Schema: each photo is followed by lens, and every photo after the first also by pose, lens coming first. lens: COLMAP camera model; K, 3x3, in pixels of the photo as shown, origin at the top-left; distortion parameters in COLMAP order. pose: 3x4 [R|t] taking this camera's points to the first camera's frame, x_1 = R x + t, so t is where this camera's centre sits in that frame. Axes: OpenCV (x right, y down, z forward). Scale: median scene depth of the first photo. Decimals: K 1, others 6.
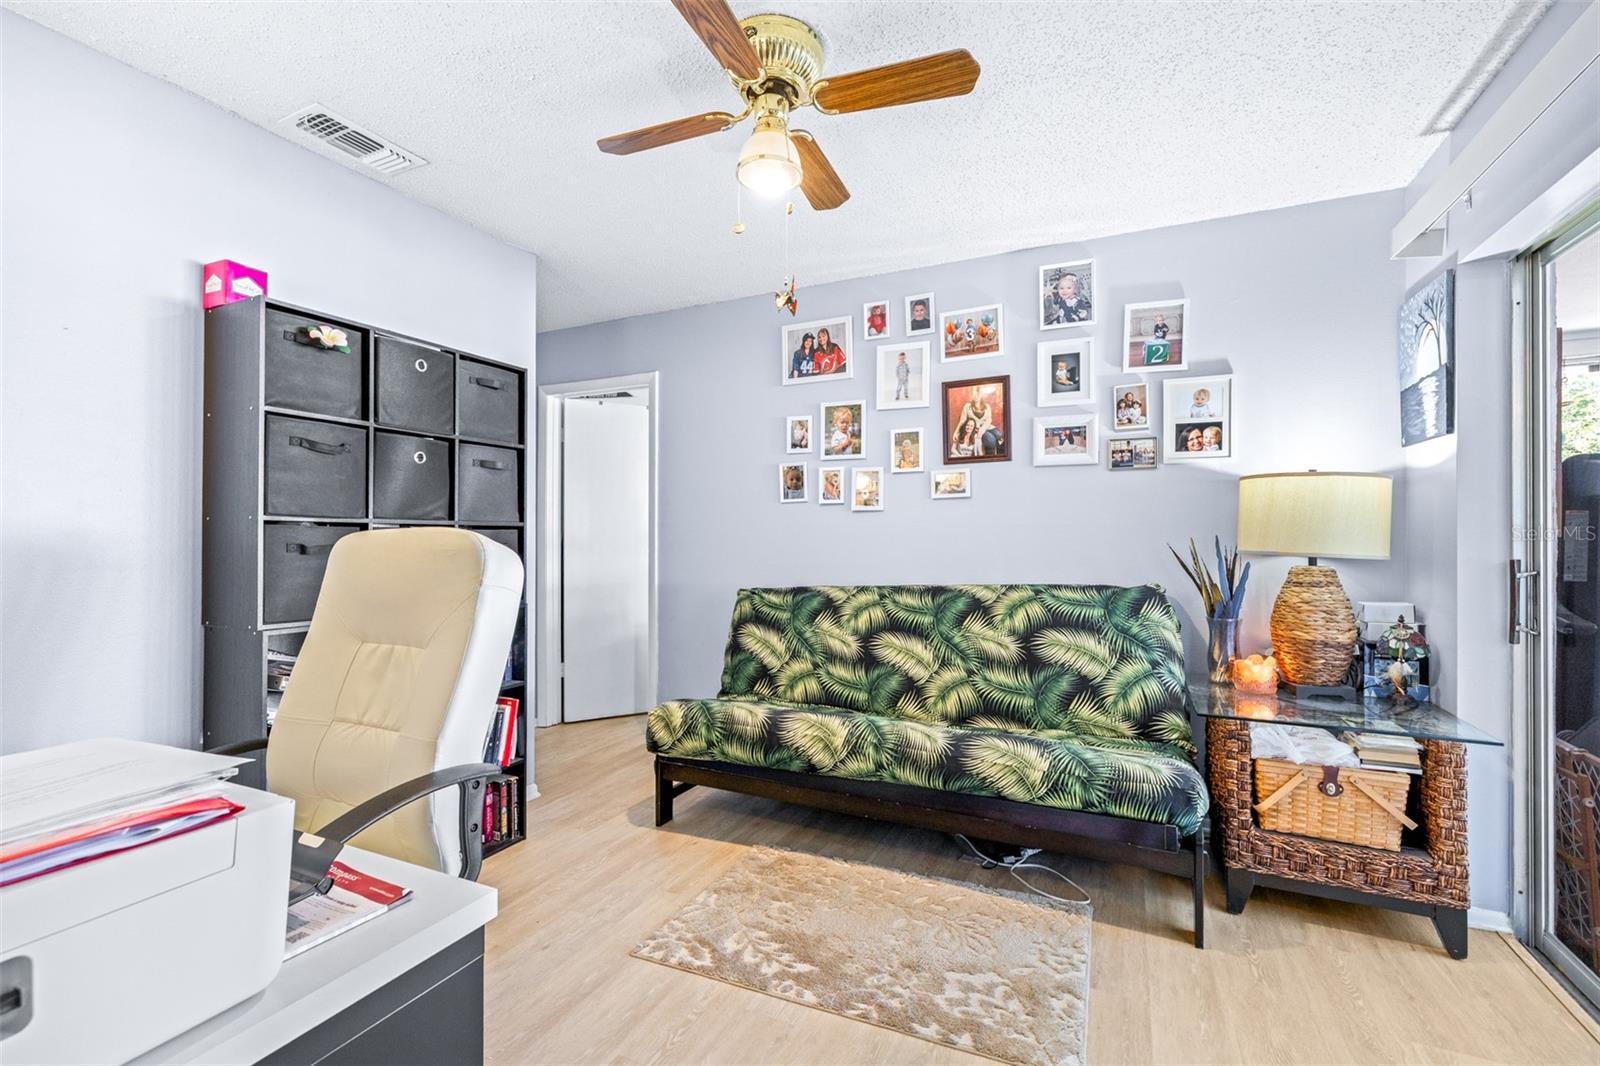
lens RADIAL K [[686.7, 0, 805.6], [0, 686.7, 532.7], [0, 0, 1]] dist [0.005932, -0.000437]
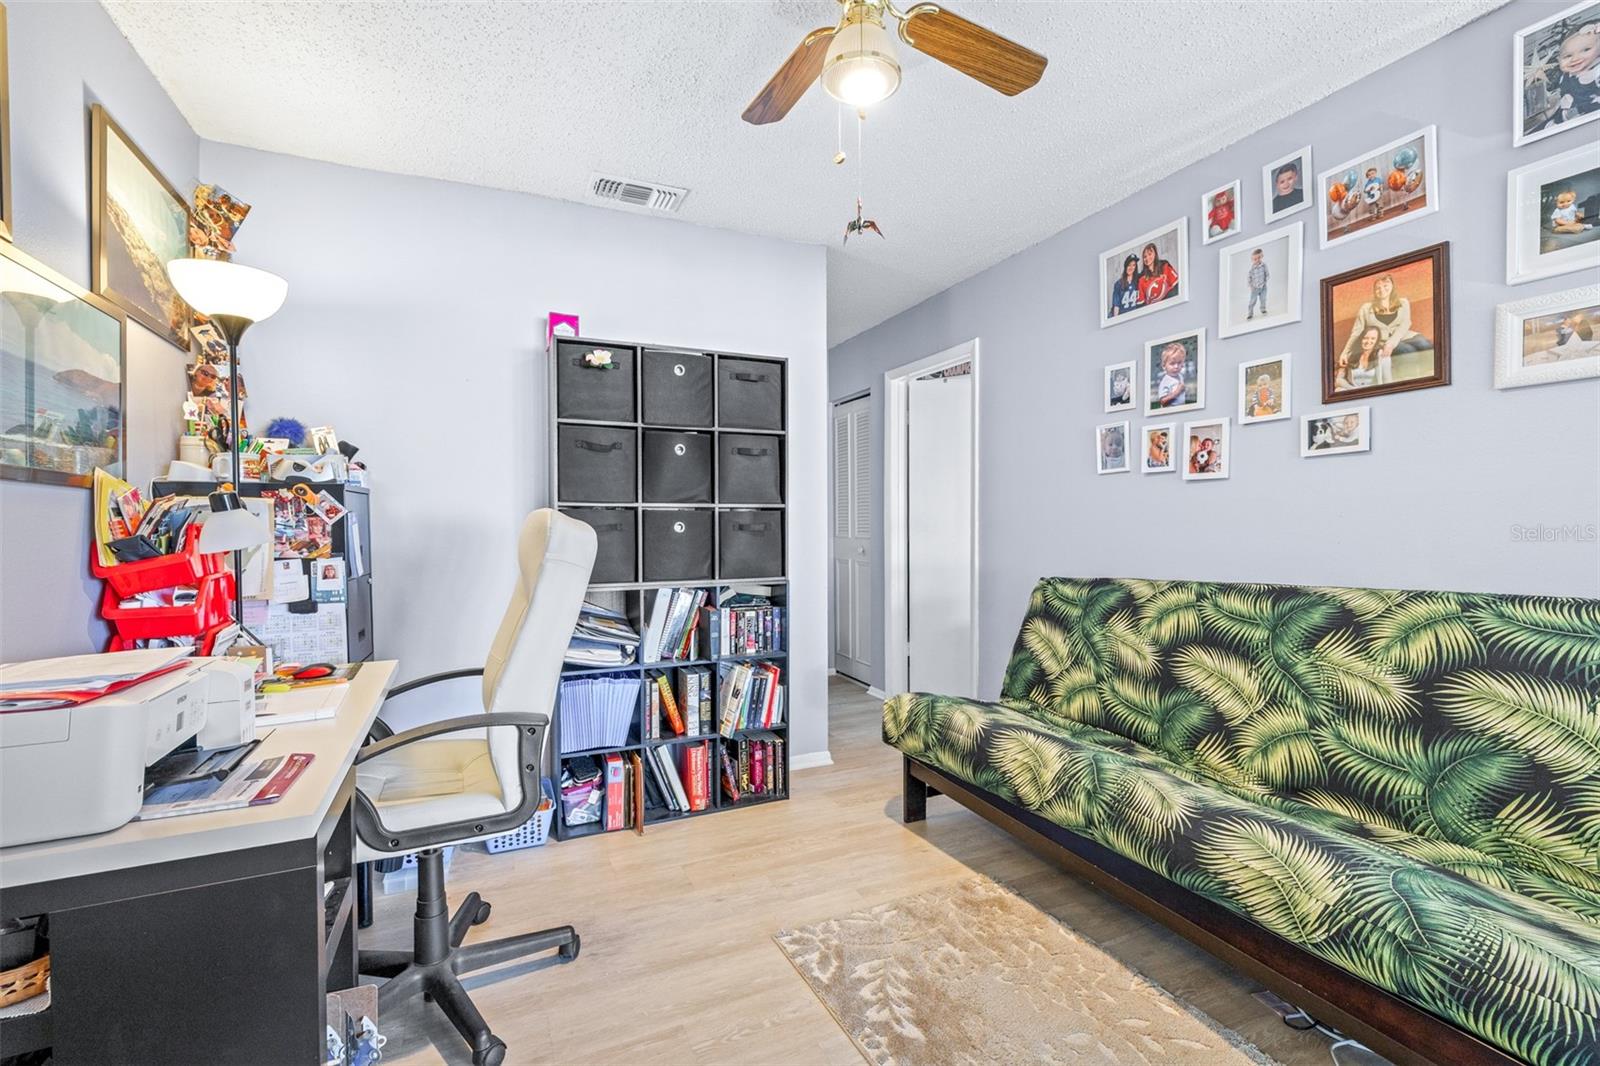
lens RADIAL K [[686.7, 0, 803.0], [0, 686.7, 535.3], [0, 0, 1]] dist [0.005932, -0.000437]
pose [[0.768400, 0.009063, -0.639906, 0.283250], [0.009318, 0.999635, 0.025347, 0.006454], [0.639902, -0.025440, 0.768035, 0.194620]]
